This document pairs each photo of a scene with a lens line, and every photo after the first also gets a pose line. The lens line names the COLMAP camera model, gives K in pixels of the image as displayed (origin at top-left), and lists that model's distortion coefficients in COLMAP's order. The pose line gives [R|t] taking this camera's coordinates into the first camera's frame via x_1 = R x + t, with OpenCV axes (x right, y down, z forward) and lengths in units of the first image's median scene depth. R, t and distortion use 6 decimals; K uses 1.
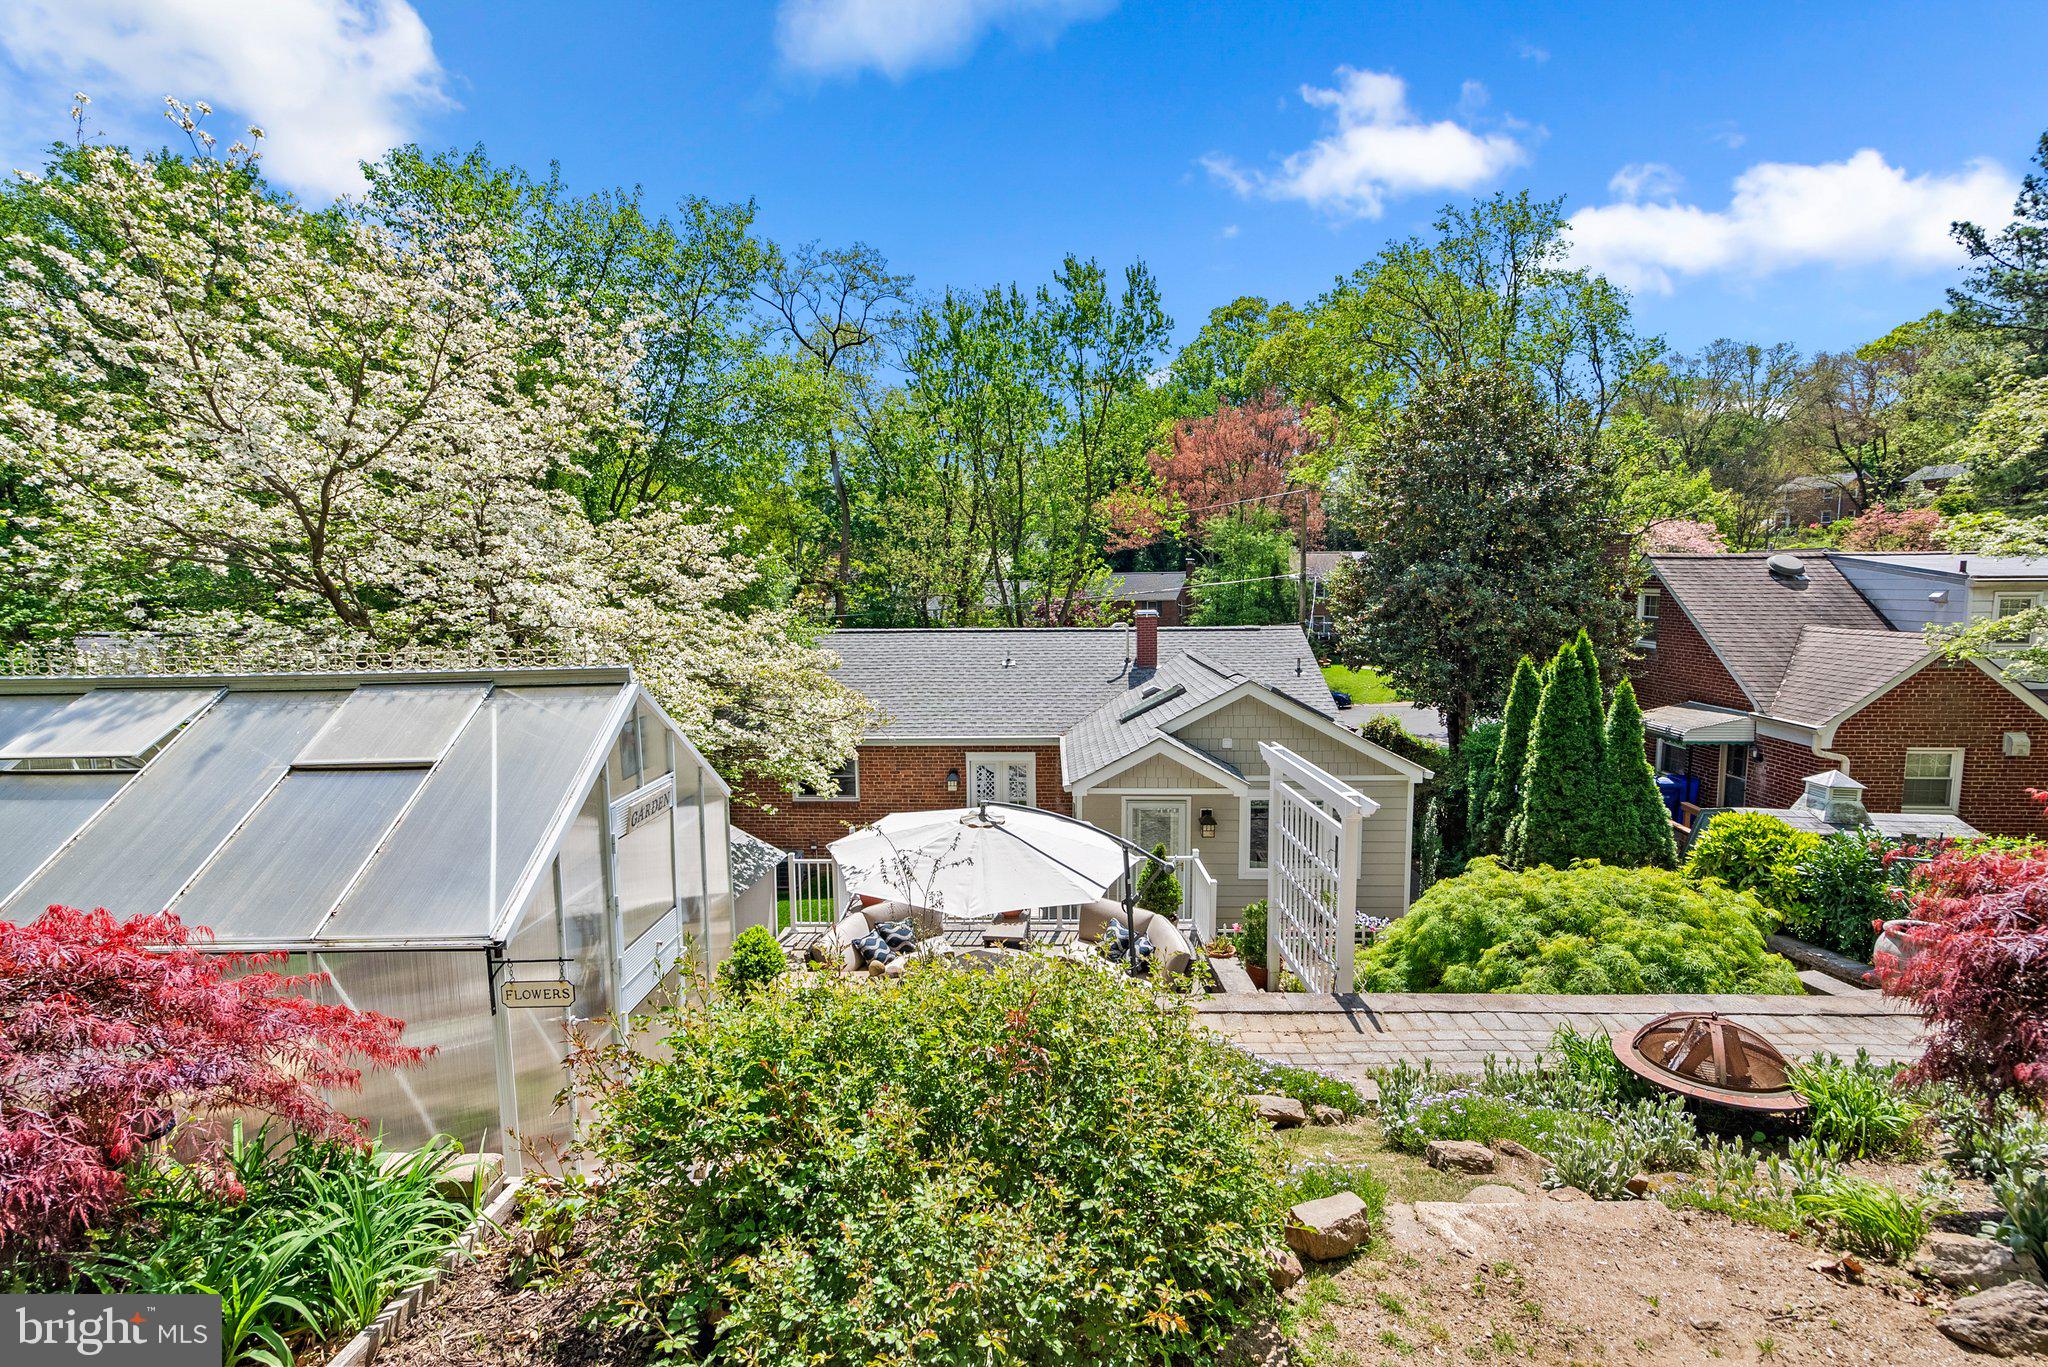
lens RADIAL K [[924.9, 0, 1011.2], [0, 924.9, 683.6], [0, 0, 1]] dist [-0.003626, -0.000078]
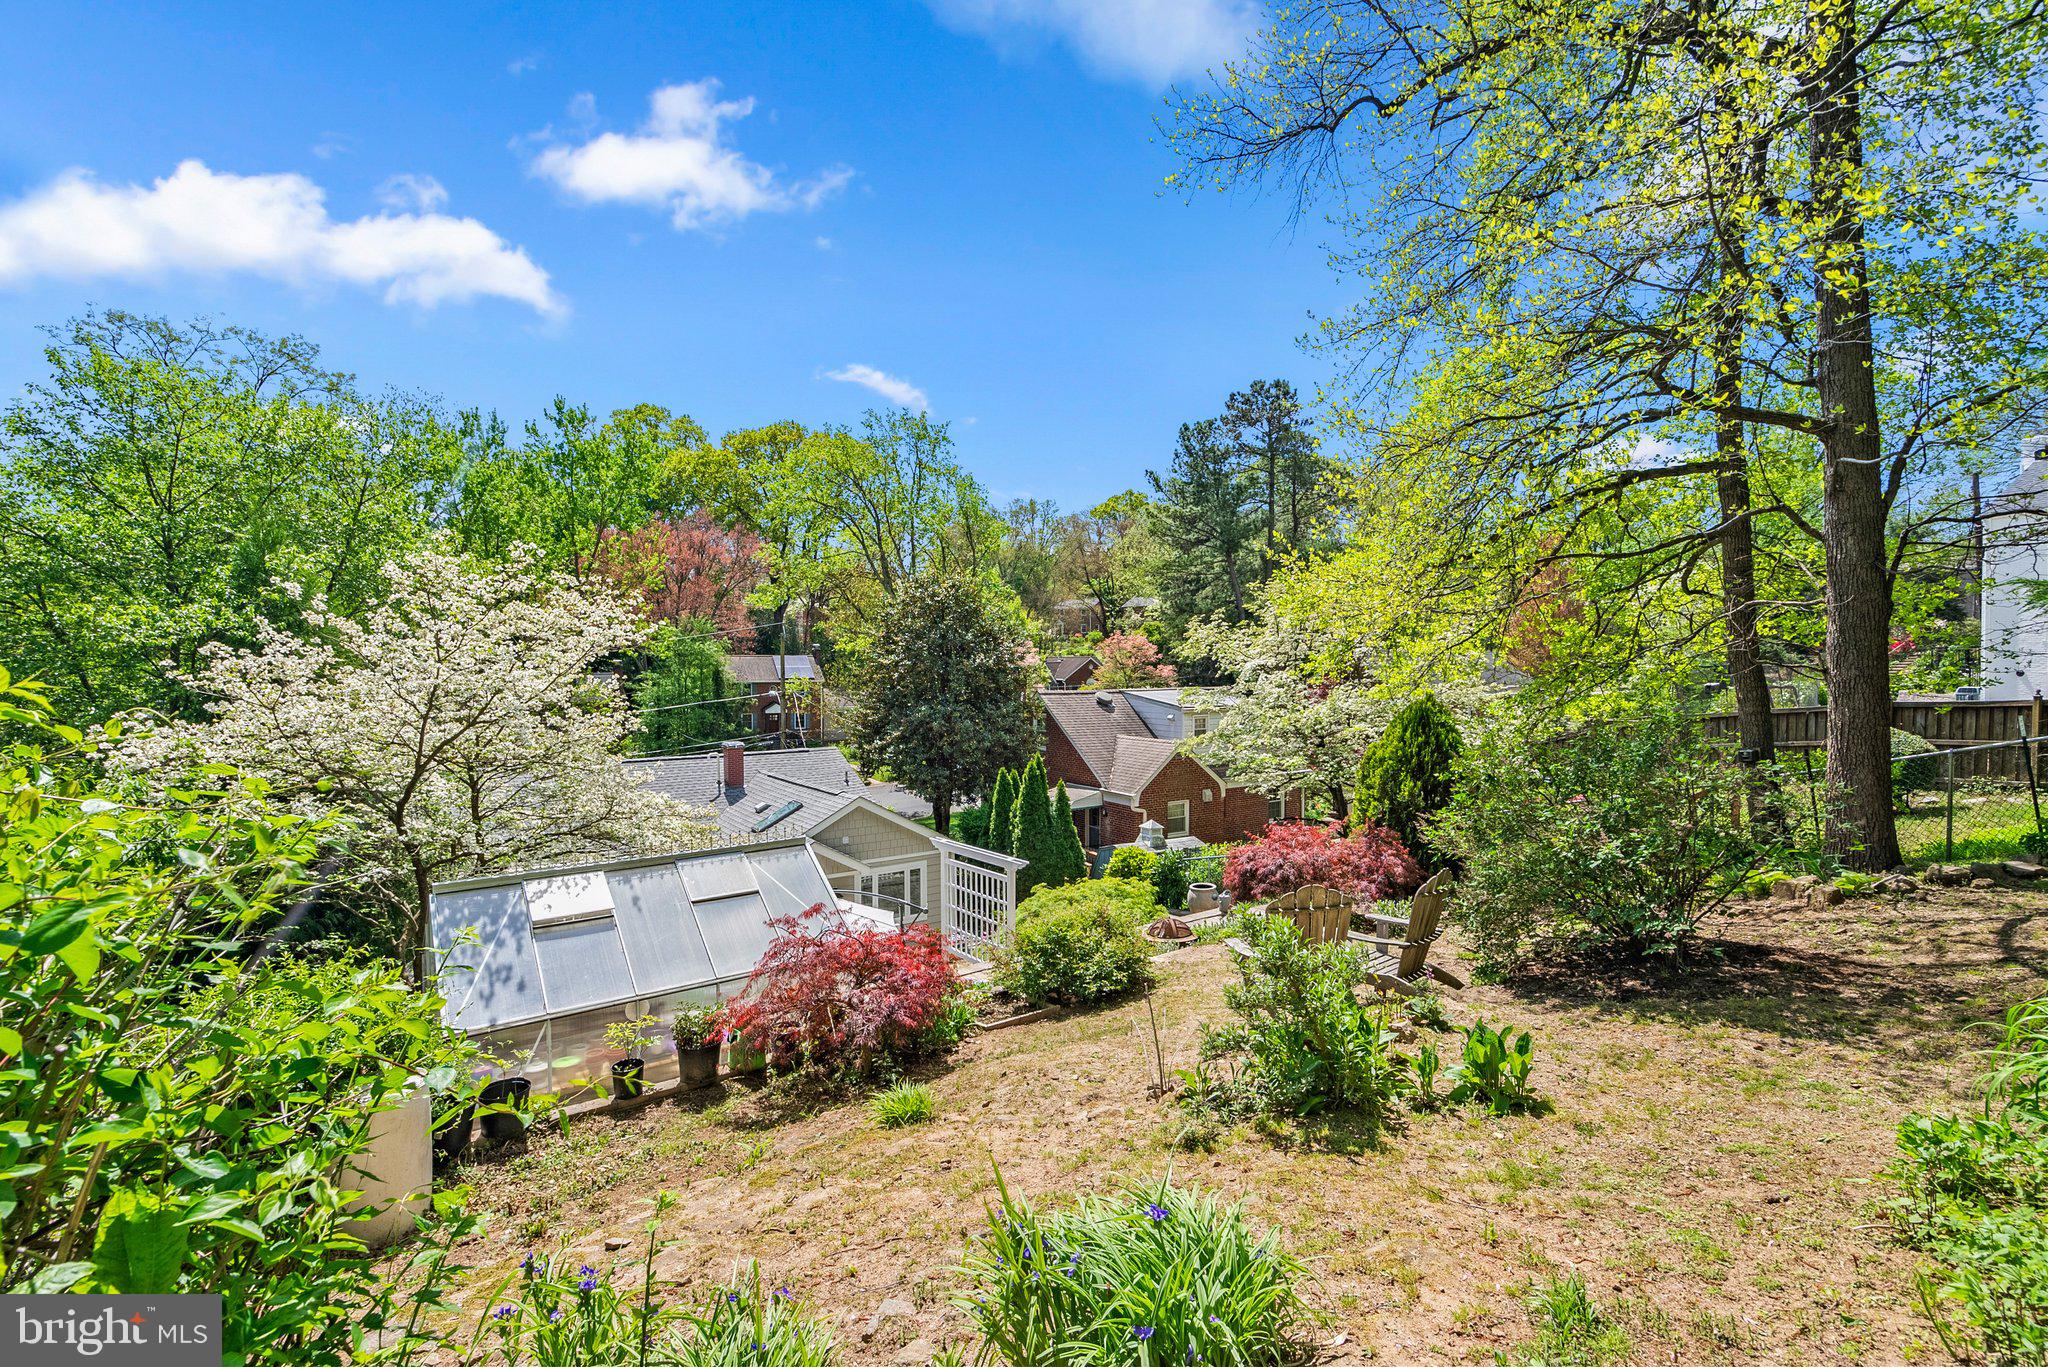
lens RADIAL K [[924.9, 0, 1011.2], [0, 924.9, 683.6], [0, 0, 1]] dist [-0.003626, -0.000078]
pose [[0.798072, -0.008284, 0.602506, -0.350185], [0.064479, 0.995338, -0.071724, -0.048334], [-0.599103, 0.096090, 0.794885, -0.274692]]
